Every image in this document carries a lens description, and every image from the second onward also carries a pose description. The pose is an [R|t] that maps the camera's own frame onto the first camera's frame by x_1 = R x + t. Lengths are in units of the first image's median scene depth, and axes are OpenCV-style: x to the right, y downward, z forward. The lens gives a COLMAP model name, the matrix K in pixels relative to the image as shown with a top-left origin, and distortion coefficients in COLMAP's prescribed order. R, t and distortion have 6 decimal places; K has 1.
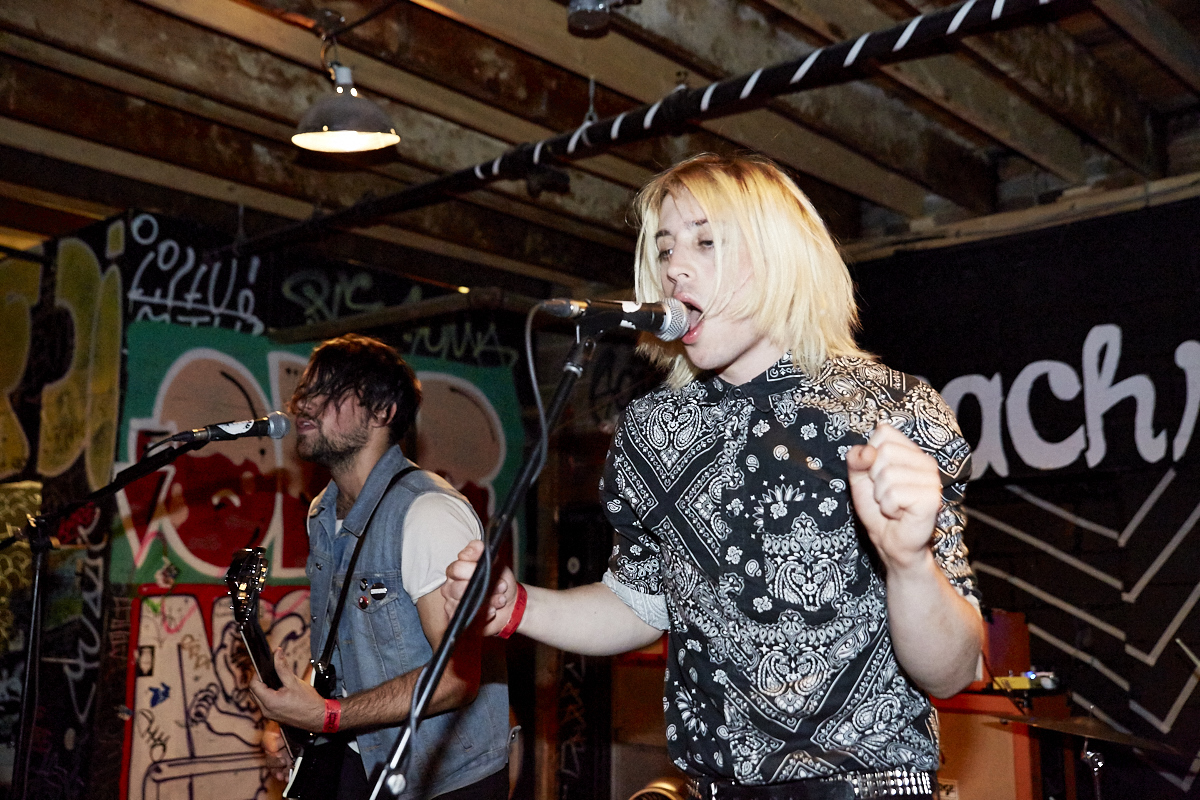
lens RADIAL K [[1207.9, 0, 600.0], [0, 1207.9, 400.0], [0, 0, 1]] dist [-0.002334, 0.006215]
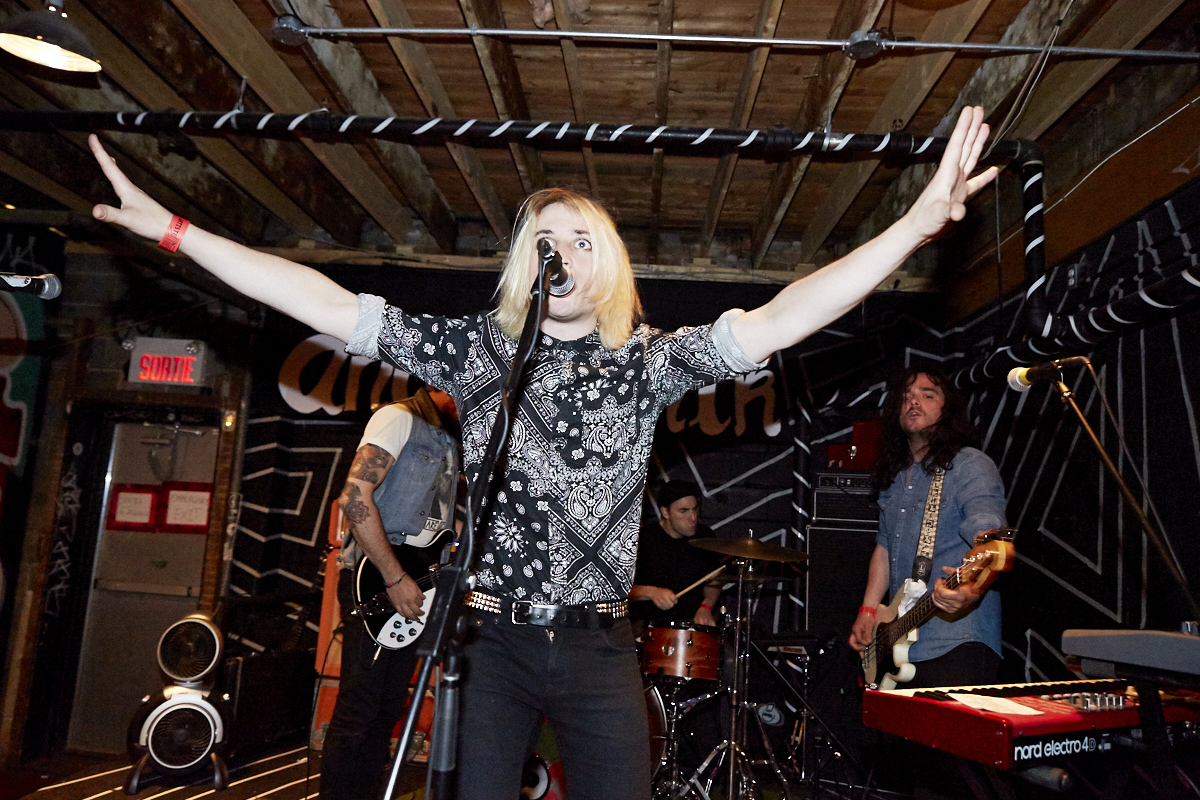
lens RADIAL K [[792.6, 0, 600.0], [0, 792.6, 400.0], [0, 0, 1]] dist [-0.025256, 0.002016]
pose [[0.777349, 0.136312, 0.614123, -0.133263], [-0.152111, 0.988001, -0.026758, 0.032698], [-0.610402, -0.072615, 0.788757, 0.041851]]
